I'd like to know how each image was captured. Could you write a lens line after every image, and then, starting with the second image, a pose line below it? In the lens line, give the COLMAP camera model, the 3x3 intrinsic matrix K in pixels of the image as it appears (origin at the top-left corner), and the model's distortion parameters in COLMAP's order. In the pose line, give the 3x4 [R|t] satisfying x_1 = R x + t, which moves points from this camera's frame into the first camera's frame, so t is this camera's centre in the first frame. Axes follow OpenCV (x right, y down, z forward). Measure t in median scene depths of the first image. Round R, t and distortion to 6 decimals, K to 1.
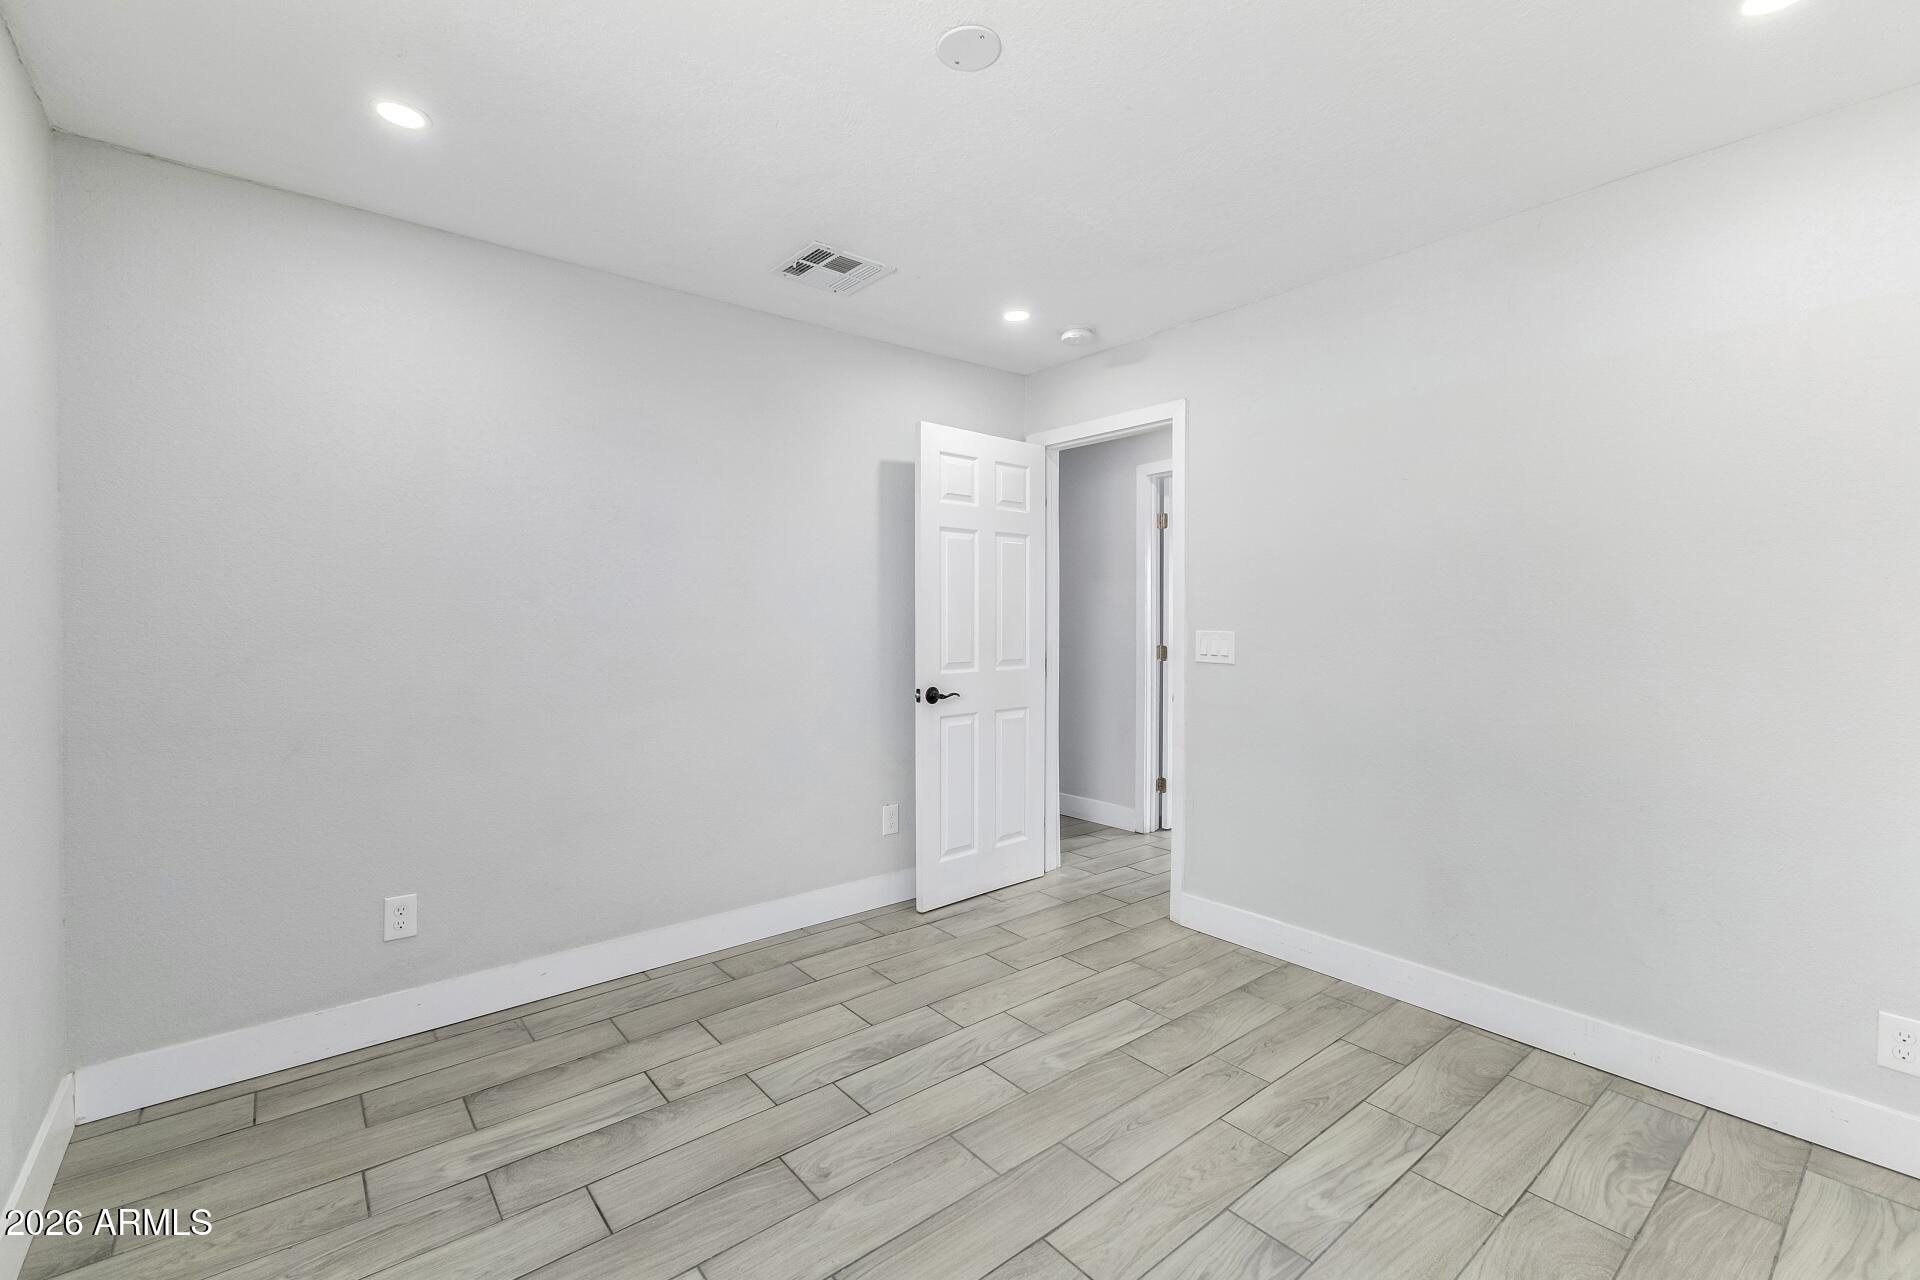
lens RADIAL K [[831.8, 0, 961.3], [0, 831.8, 627.4], [0, 0, 1]] dist [0.000142, -0.000216]
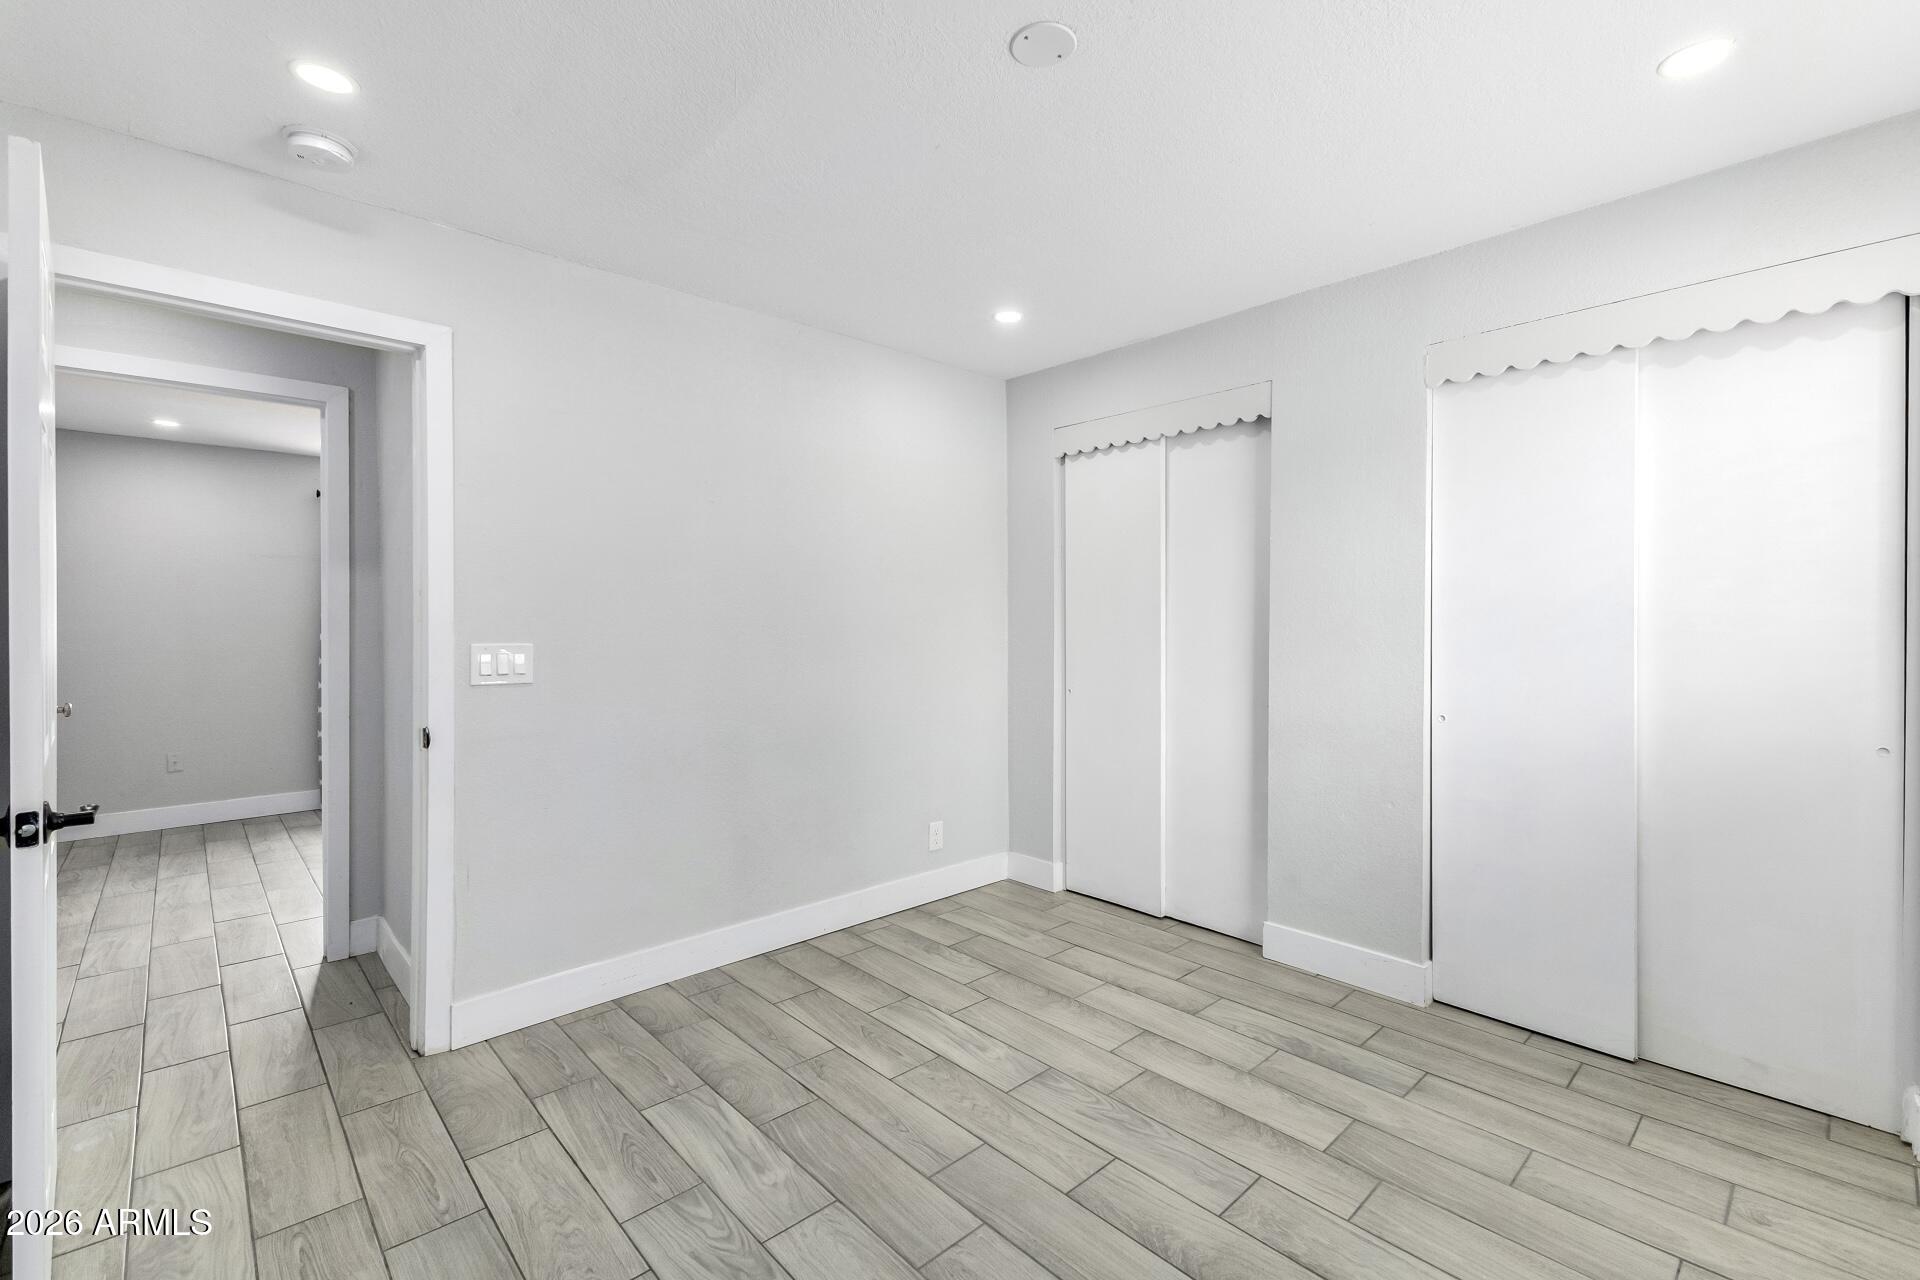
lens RADIAL K [[831.8, 0, 961.8], [0, 831.8, 631.4], [0, 0, 1]] dist [0.000142, -0.000216]
pose [[-0.069731, -0.015555, 0.997445, -0.675502], [0.015675, 0.999738, 0.016686, -0.018274], [-0.997443, 0.016799, -0.069469, 0.833581]]
